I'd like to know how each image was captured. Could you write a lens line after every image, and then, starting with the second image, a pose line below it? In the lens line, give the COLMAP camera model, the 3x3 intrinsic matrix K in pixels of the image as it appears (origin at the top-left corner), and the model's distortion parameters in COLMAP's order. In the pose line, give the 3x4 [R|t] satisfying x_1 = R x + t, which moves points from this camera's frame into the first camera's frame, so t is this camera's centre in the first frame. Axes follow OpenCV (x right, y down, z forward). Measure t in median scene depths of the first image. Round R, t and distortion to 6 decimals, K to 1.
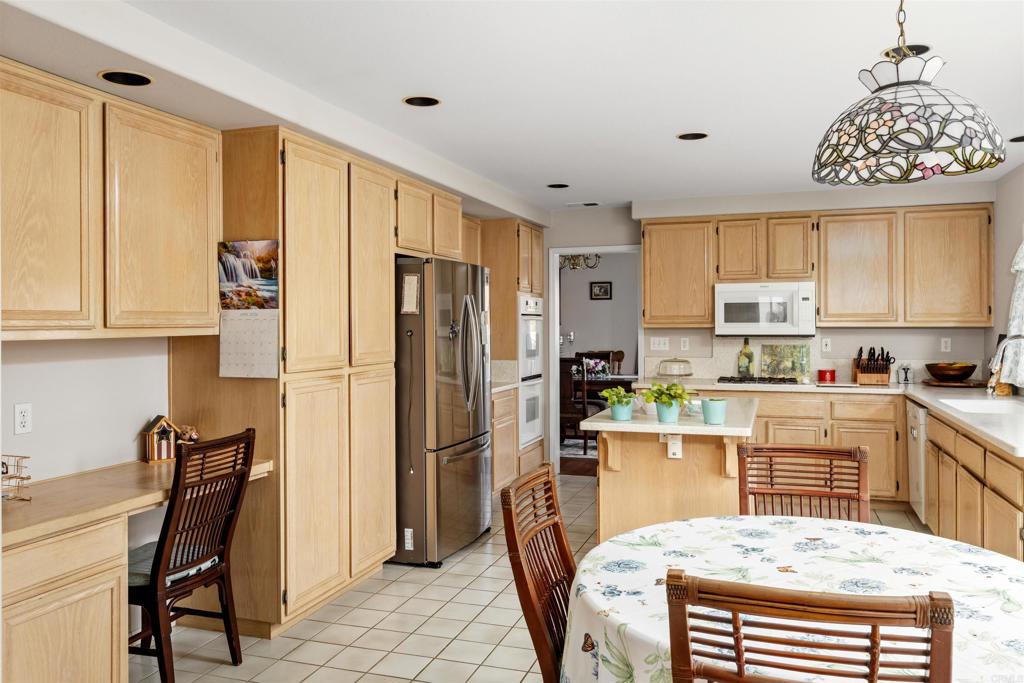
lens RADIAL K [[768.0, 0, 513.1], [0, 768.0, 321.5], [0, 0, 1]] dist [-0.003501, -0.001751]
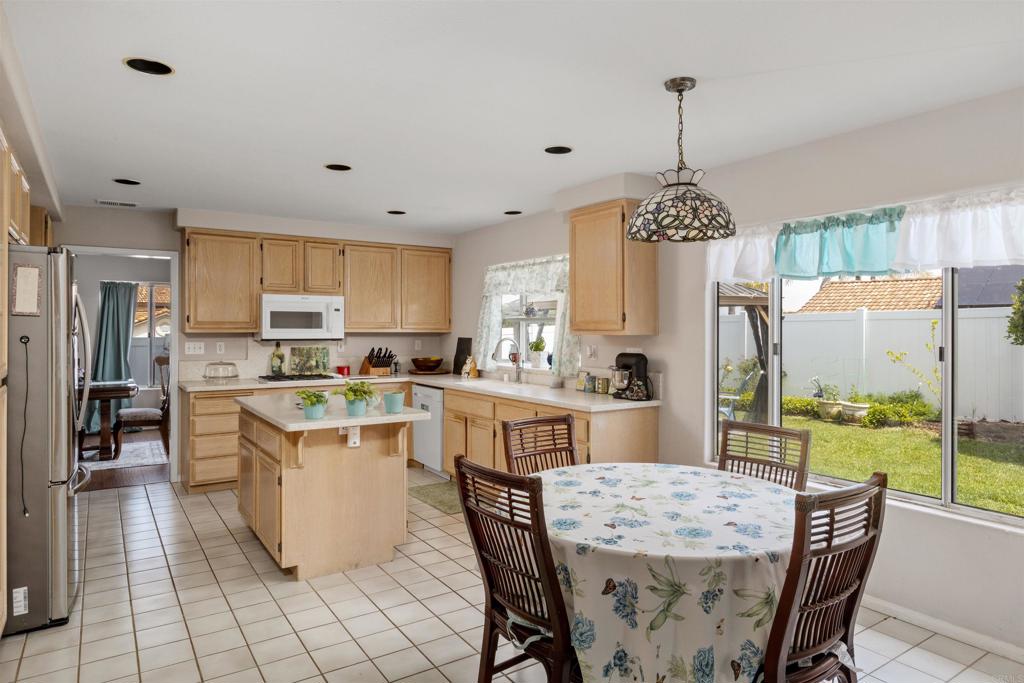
lens RADIAL K [[625.7, 0, 513.4], [0, 625.7, 324.8], [0, 0, 1]] dist [-0.008614, -0.002424]
pose [[0.607795, 0.011039, 0.794017, -0.249811], [-0.007201, 0.999939, -0.008390, 0.001220], [-0.794061, -0.000618, 0.607838, 0.156868]]
